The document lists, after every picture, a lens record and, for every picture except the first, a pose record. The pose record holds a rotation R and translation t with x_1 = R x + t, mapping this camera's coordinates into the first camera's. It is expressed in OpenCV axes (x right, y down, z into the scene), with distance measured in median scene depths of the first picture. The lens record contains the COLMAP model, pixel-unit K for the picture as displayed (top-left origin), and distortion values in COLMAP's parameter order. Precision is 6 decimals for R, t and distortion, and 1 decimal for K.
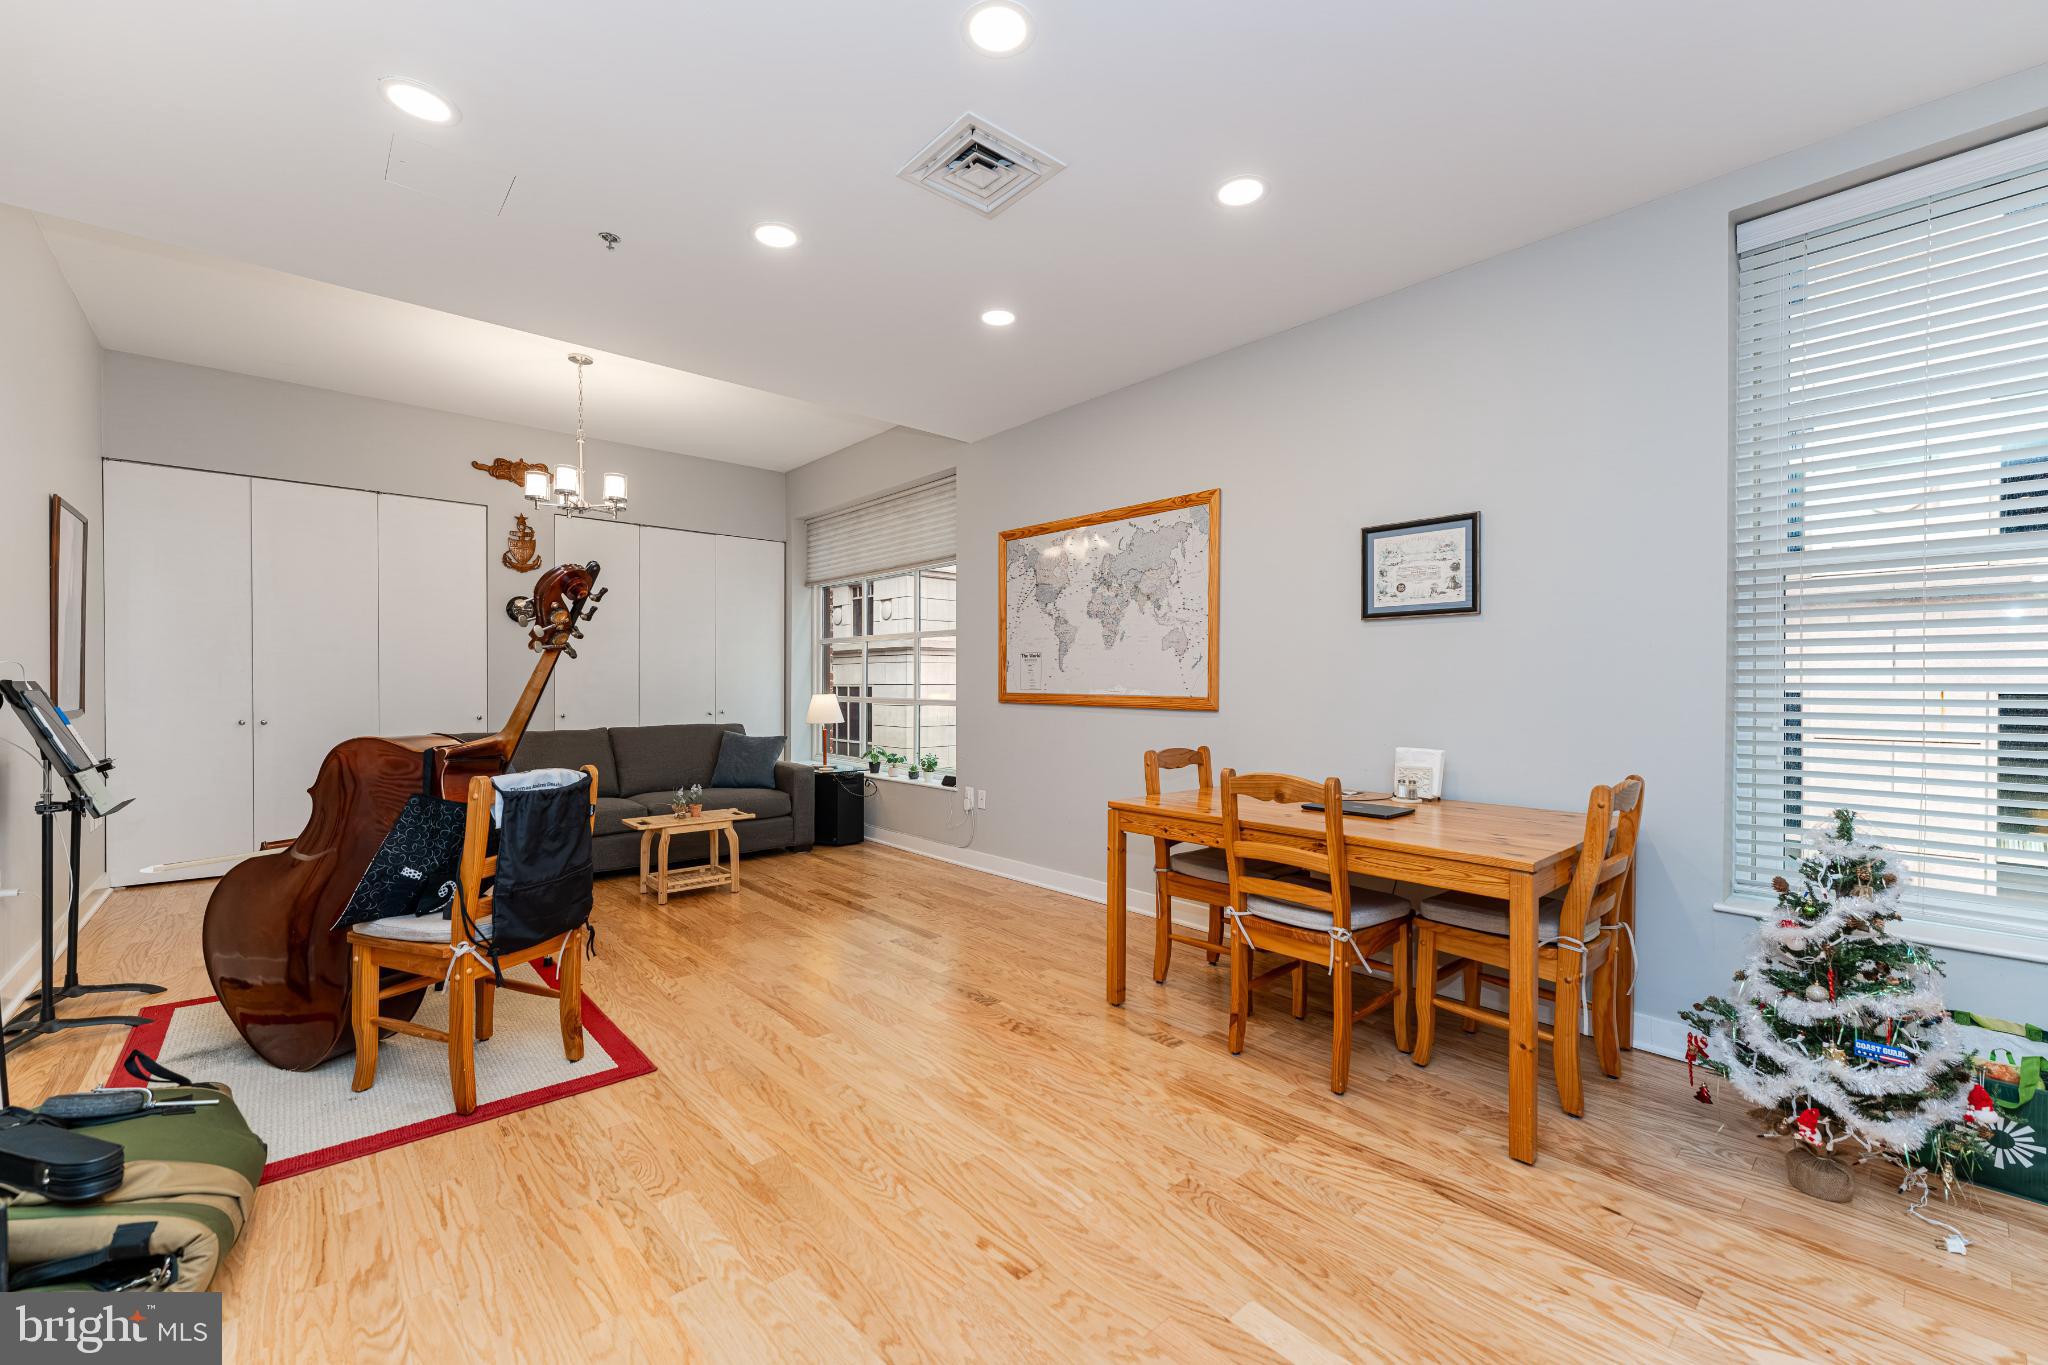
lens RADIAL K [[827.5, 0, 1059.0], [0, 827.5, 685.7], [0, 0, 1]] dist [-0.001379, -0.000332]
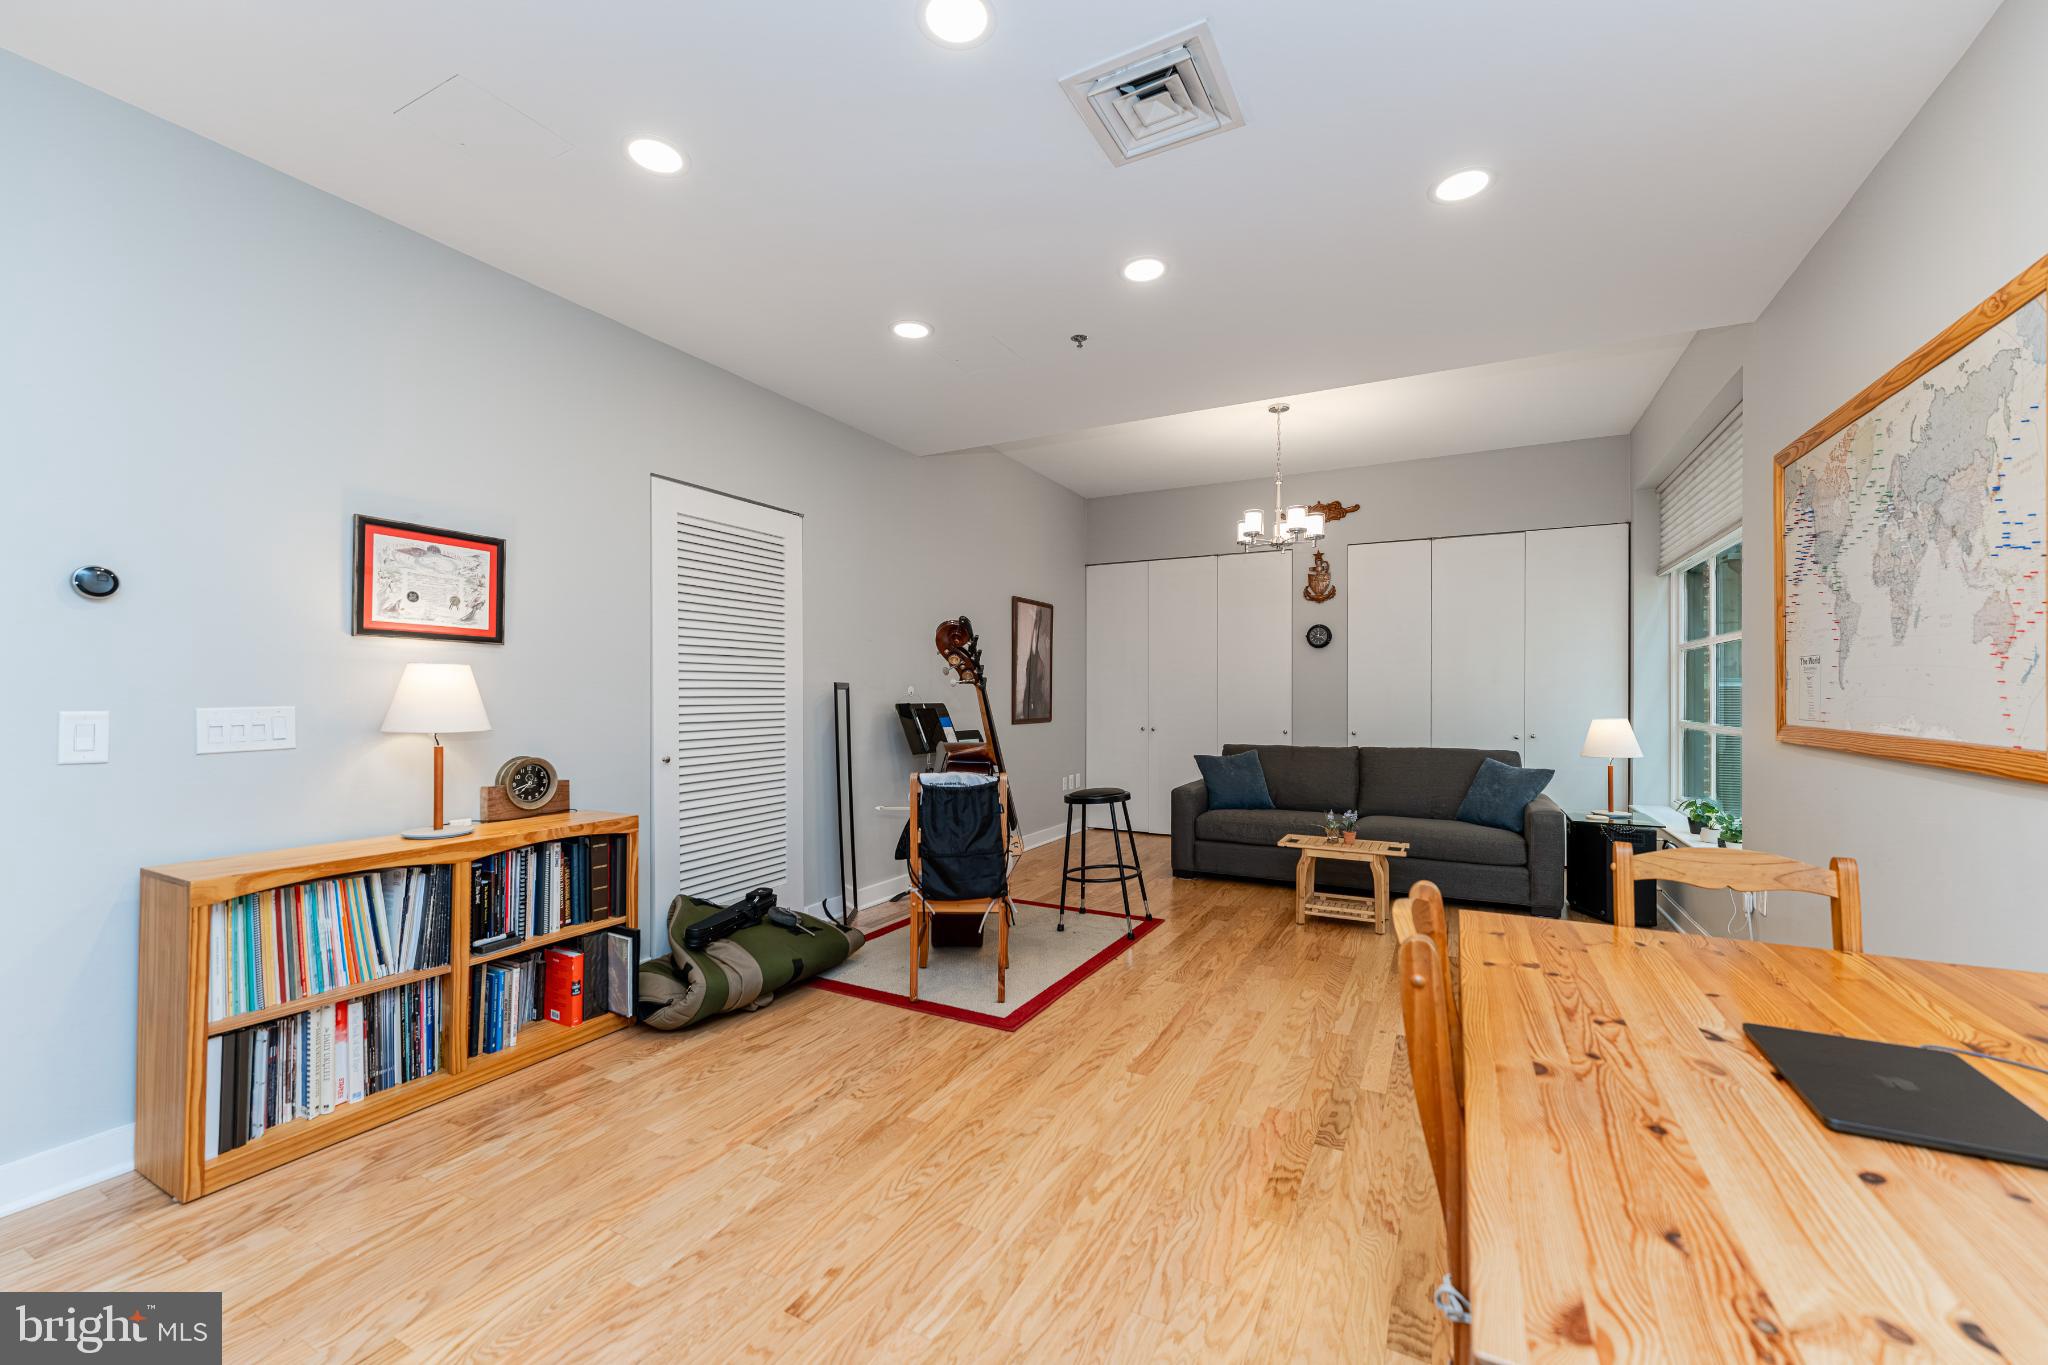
lens RADIAL K [[827.6, 0, 1016.4], [0, 827.6, 690.4], [0, 0, 1]] dist [0.000294, -0.000259]
pose [[0.328643, -0.007968, -0.944420, 0.865354], [-0.000856, 0.999961, -0.008735, -0.028761], [0.944454, 0.003679, 0.328624, 0.799325]]
